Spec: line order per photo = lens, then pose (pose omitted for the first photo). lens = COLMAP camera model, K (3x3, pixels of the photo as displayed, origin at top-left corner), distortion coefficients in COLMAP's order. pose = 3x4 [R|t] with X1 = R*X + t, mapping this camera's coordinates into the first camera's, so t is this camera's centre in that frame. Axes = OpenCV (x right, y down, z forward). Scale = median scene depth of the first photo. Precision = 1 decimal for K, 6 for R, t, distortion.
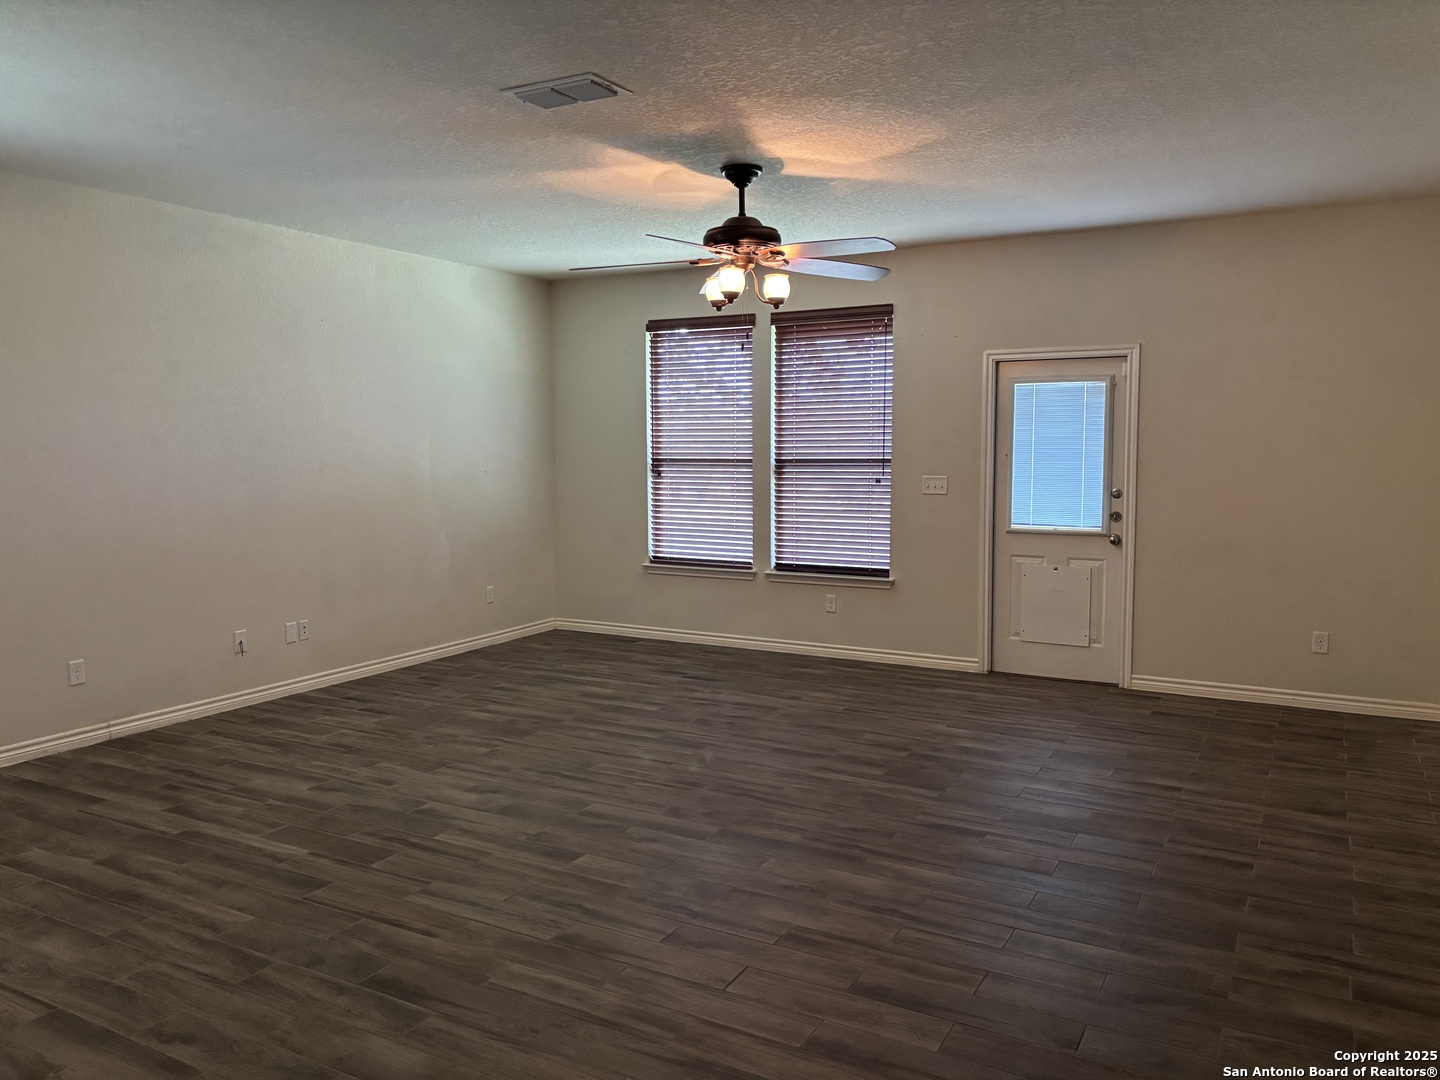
lens RADIAL K [[1094.8, 0, 720.0], [0, 1094.8, 540.0], [0, 0, 1]] dist [0.068227, -0.076447]
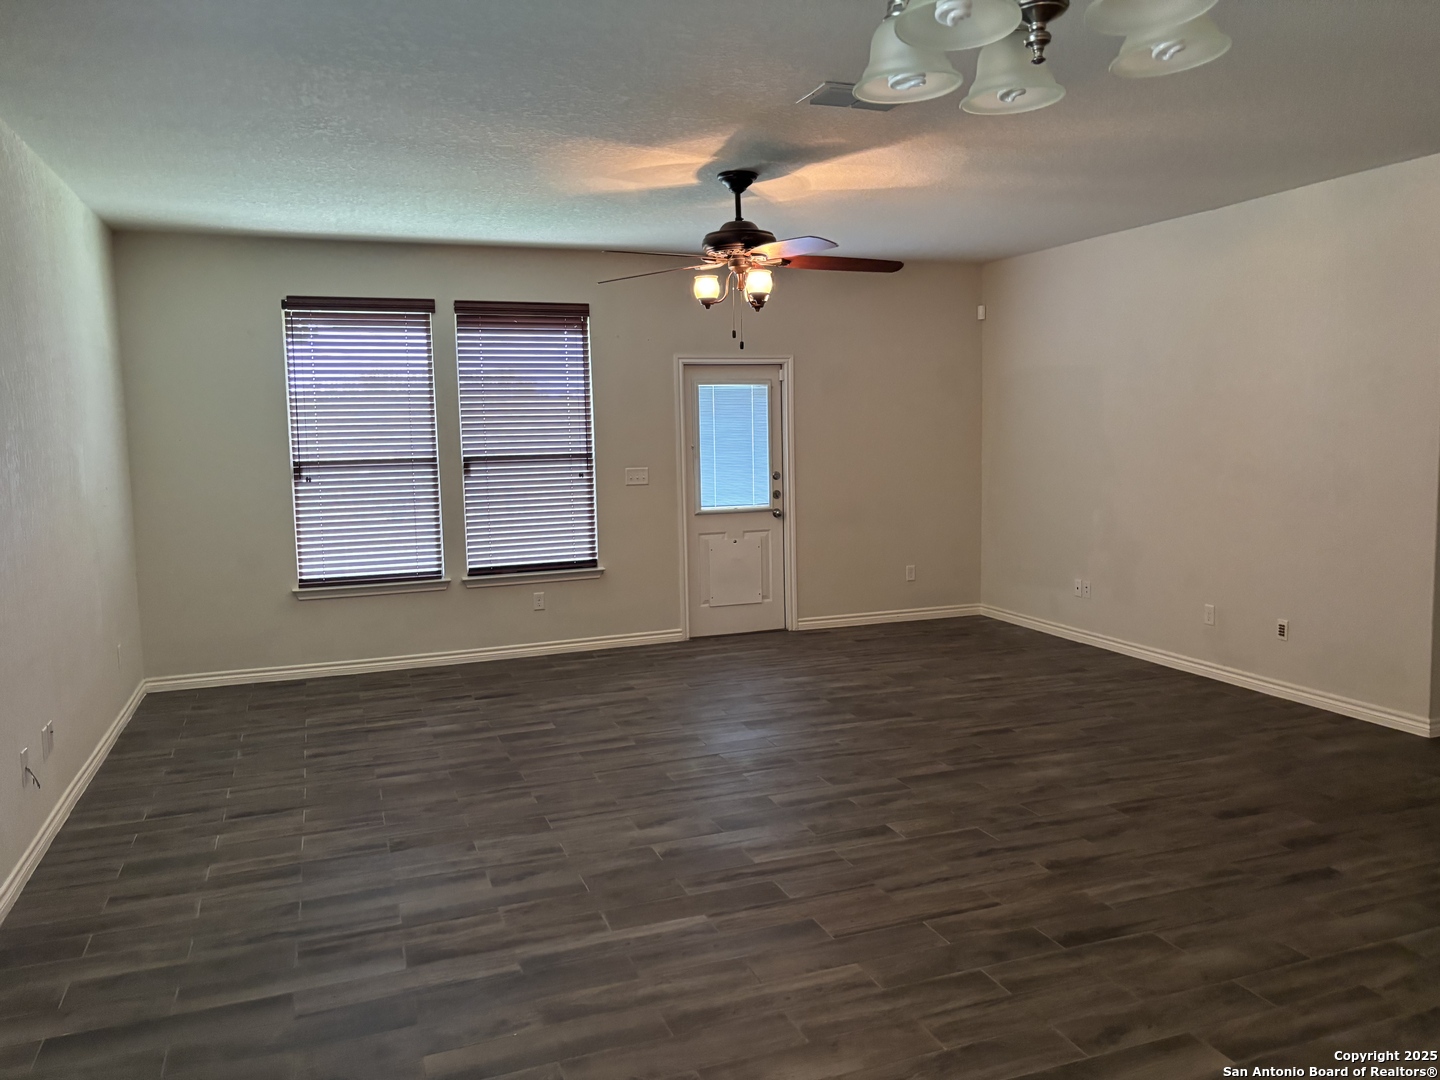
lens RADIAL K [[1094.8, 0, 720.0], [0, 1094.8, 540.0], [0, 0, 1]] dist [0.068227, -0.076447]
pose [[0.636529, -0.089253, 0.766071, -0.821842], [0.087864, 0.995206, 0.042943, -0.037806], [-0.766231, 0.039975, 0.641320, 0.351528]]
